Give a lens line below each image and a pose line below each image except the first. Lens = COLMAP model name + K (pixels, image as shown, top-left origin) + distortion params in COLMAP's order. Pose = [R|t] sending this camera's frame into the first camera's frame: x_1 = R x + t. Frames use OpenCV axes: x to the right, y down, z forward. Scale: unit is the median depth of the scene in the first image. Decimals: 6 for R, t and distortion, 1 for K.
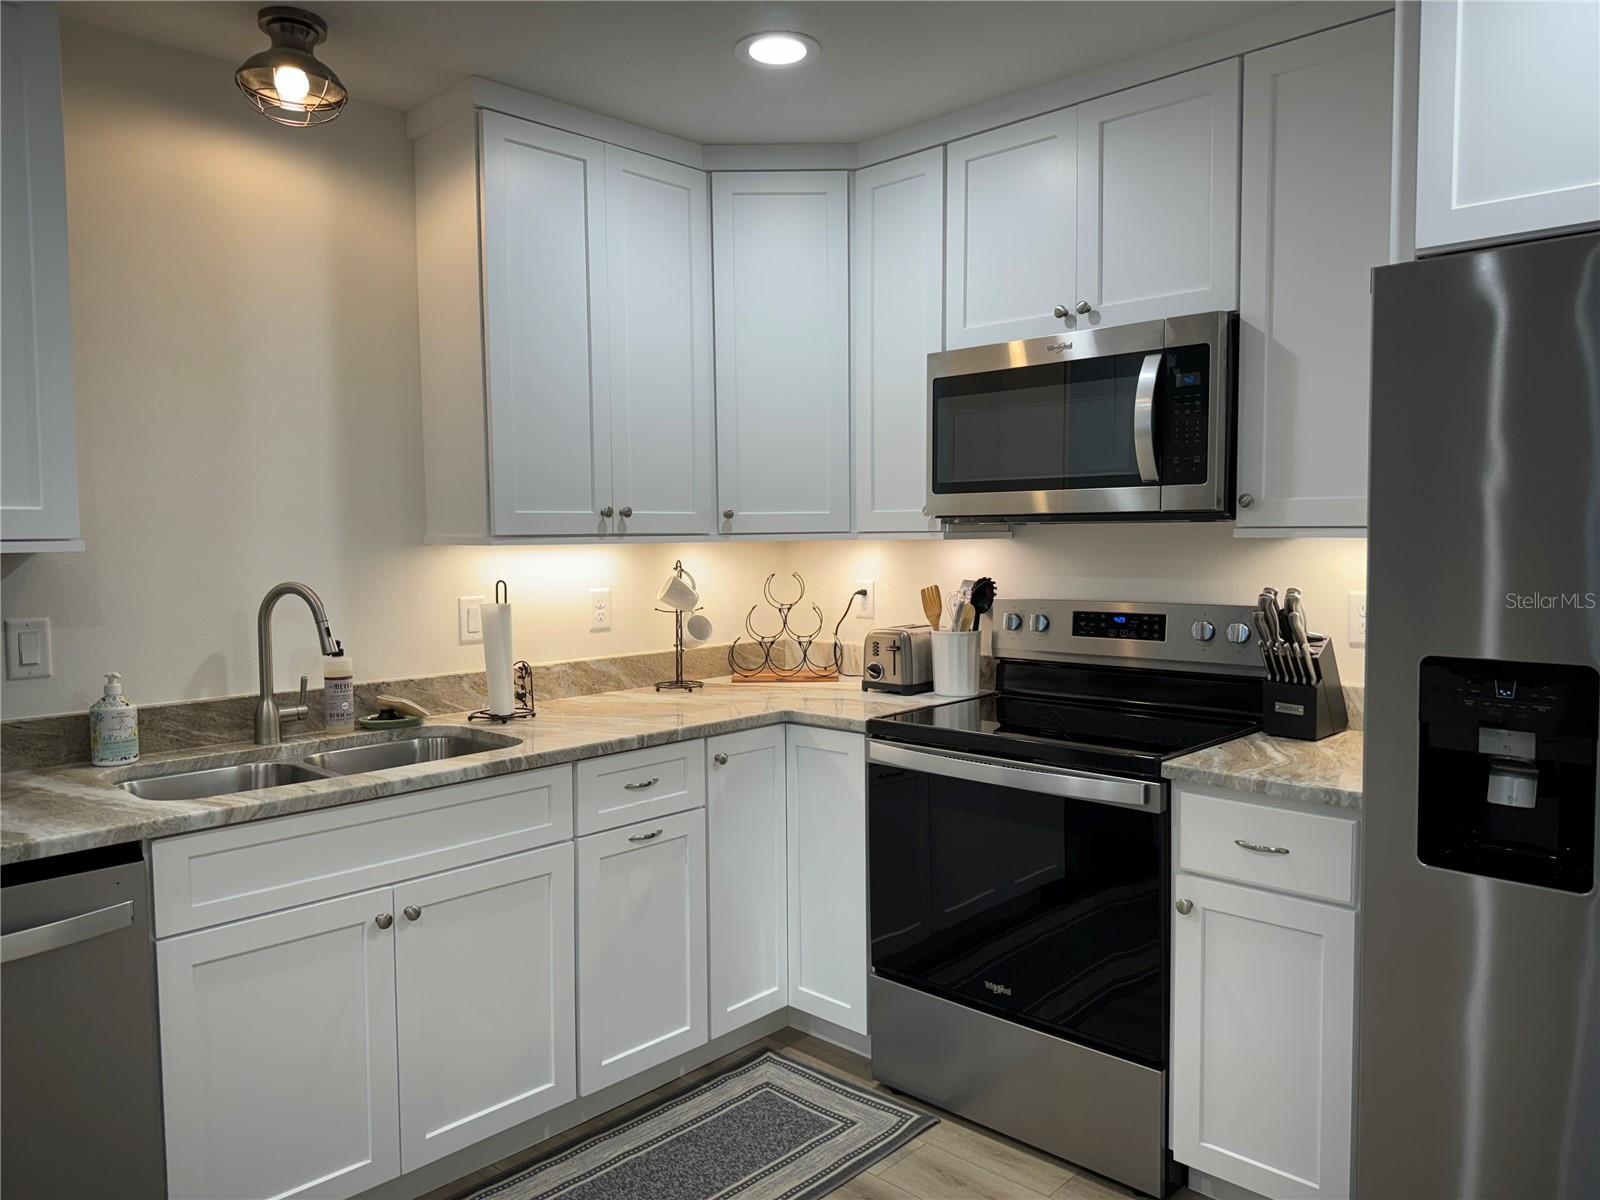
lens RADIAL K [[1134.9, 0, 800.3], [0, 1134.9, 607.1], [0, 0, 1]] dist [0.049291, -0.069416]
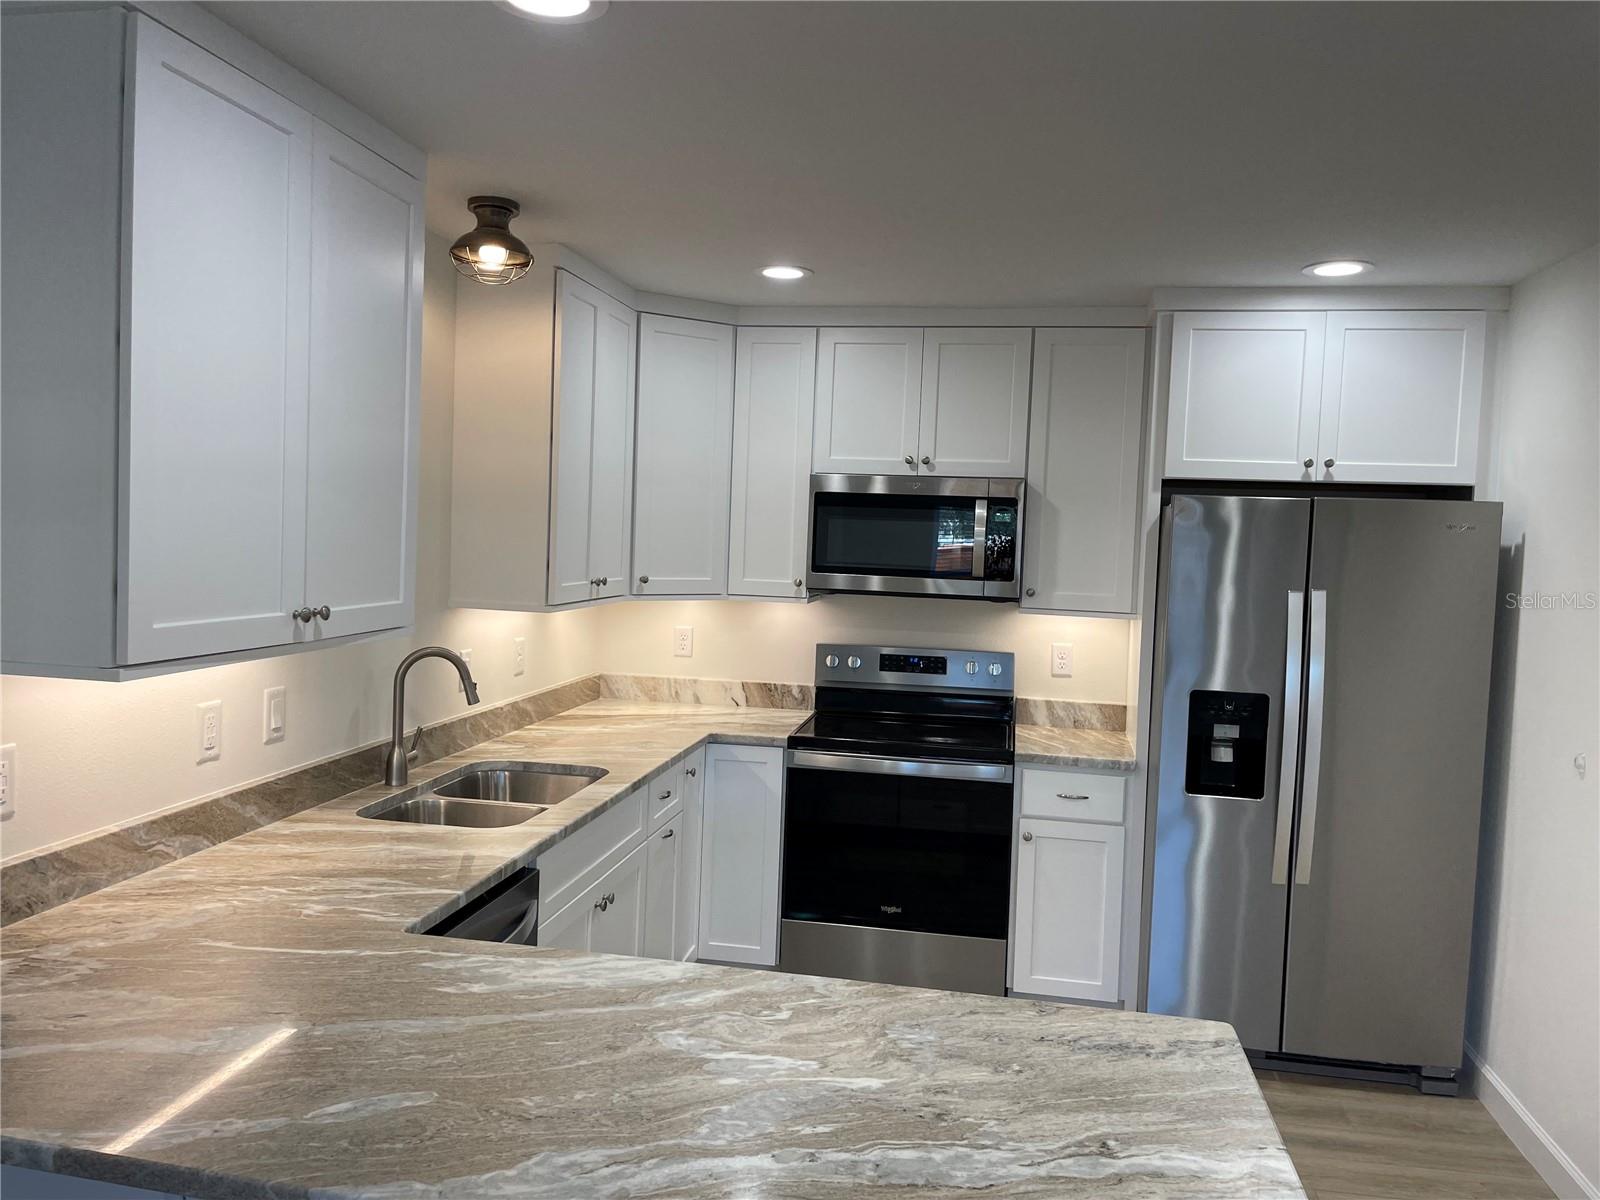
lens RADIAL K [[1183.7, 0, 795.4], [0, 1183.7, 594.4], [0, 0, 1]] dist [0.040516, 0.000287]
pose [[0.837869, 0.011161, 0.545757, -0.782056], [-0.006549, 0.999925, -0.010394, -0.064772], [-0.545832, 0.005135, 0.837879, -0.244821]]
